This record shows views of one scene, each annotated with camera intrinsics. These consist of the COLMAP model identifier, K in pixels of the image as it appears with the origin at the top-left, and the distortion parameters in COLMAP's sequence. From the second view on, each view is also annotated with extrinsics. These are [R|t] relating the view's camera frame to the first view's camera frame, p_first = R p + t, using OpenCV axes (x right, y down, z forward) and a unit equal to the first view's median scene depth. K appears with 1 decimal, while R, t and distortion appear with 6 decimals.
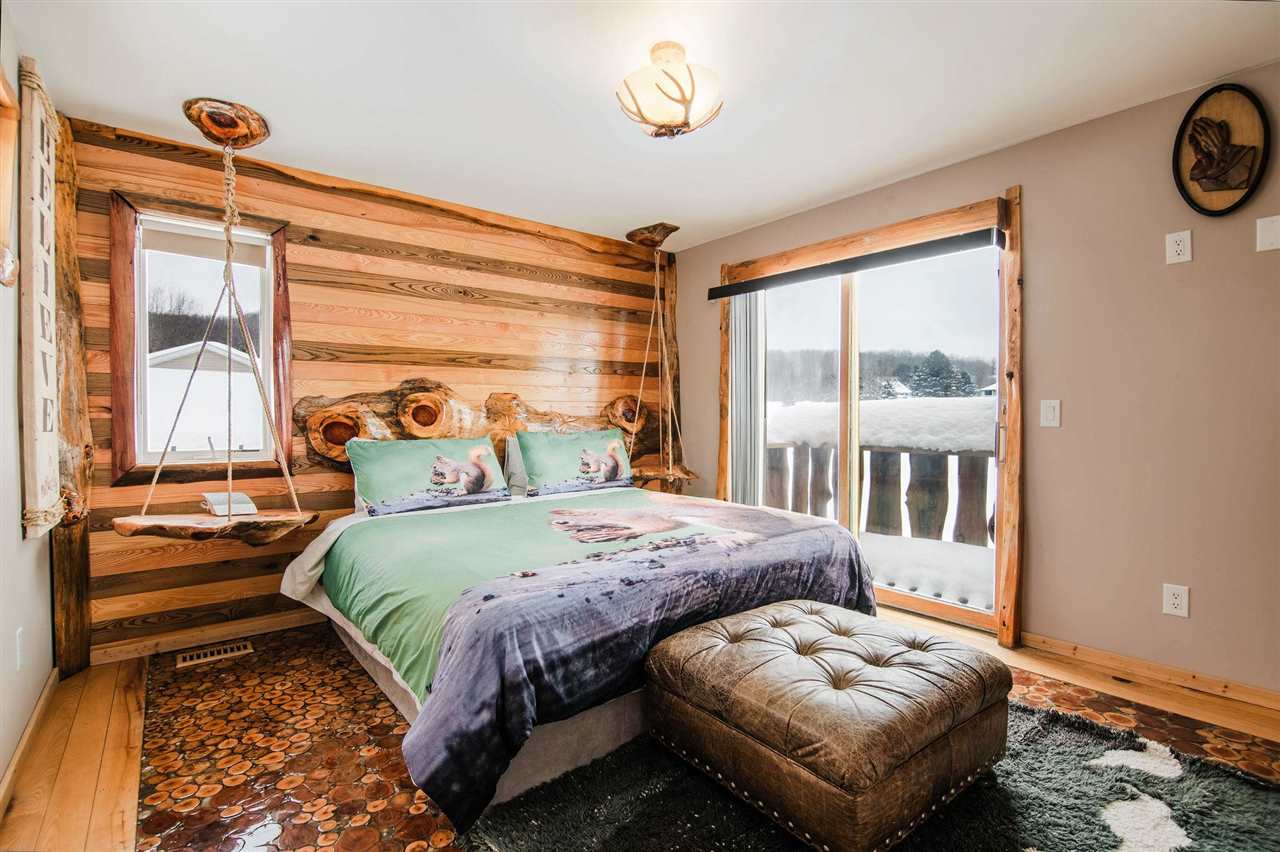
lens RADIAL K [[581.6, 0, 638.7], [0, 581.6, 429.4], [0, 0, 1]] dist [-0.011575, -0.000655]
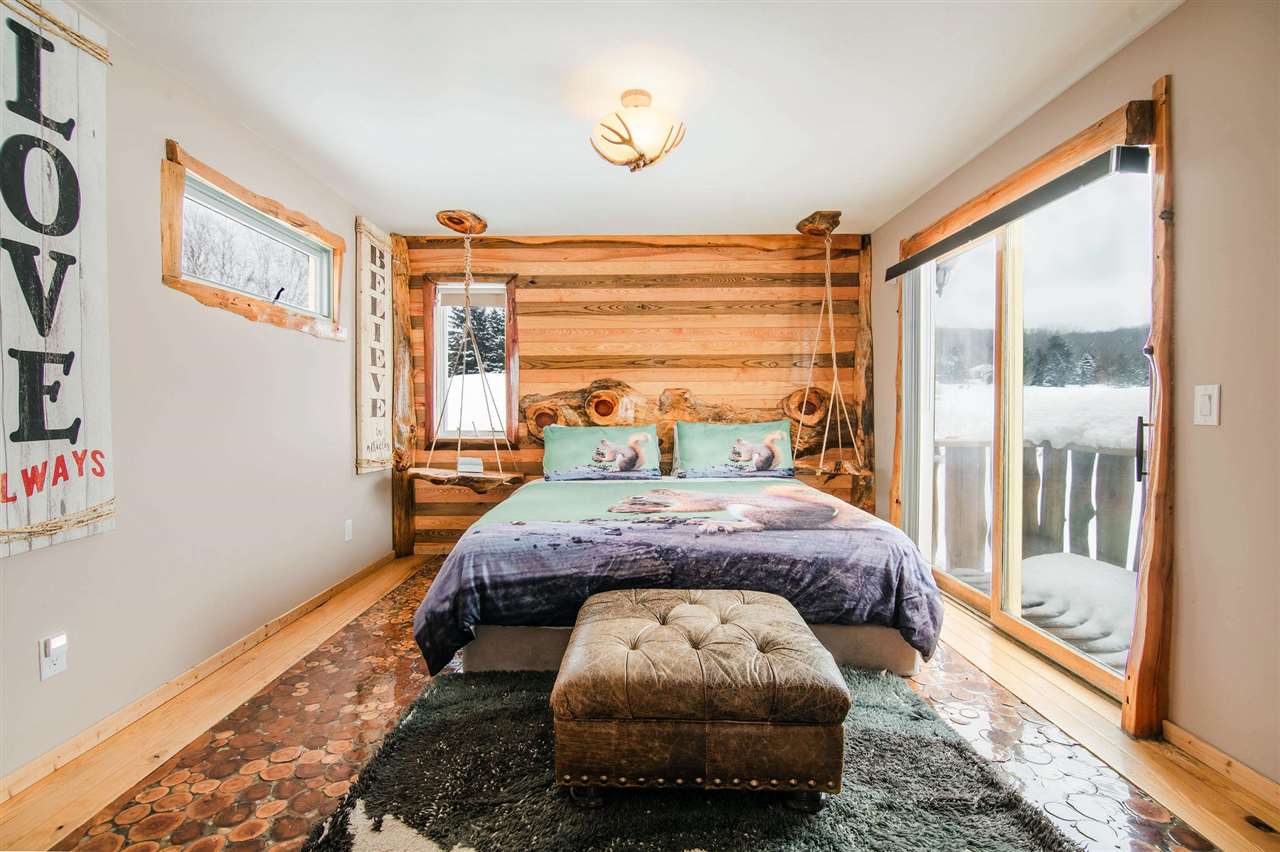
lens RADIAL K [[576.9, 0, 640.0], [0, 576.9, 426.0], [0, 0, 1]] dist [-0.000229, -0.000173]
pose [[0.779619, 0.019832, -0.625940, 0.542121], [-0.014374, 0.999802, 0.013774, -0.003277], [0.626089, -0.001741, 0.779750, 0.066831]]
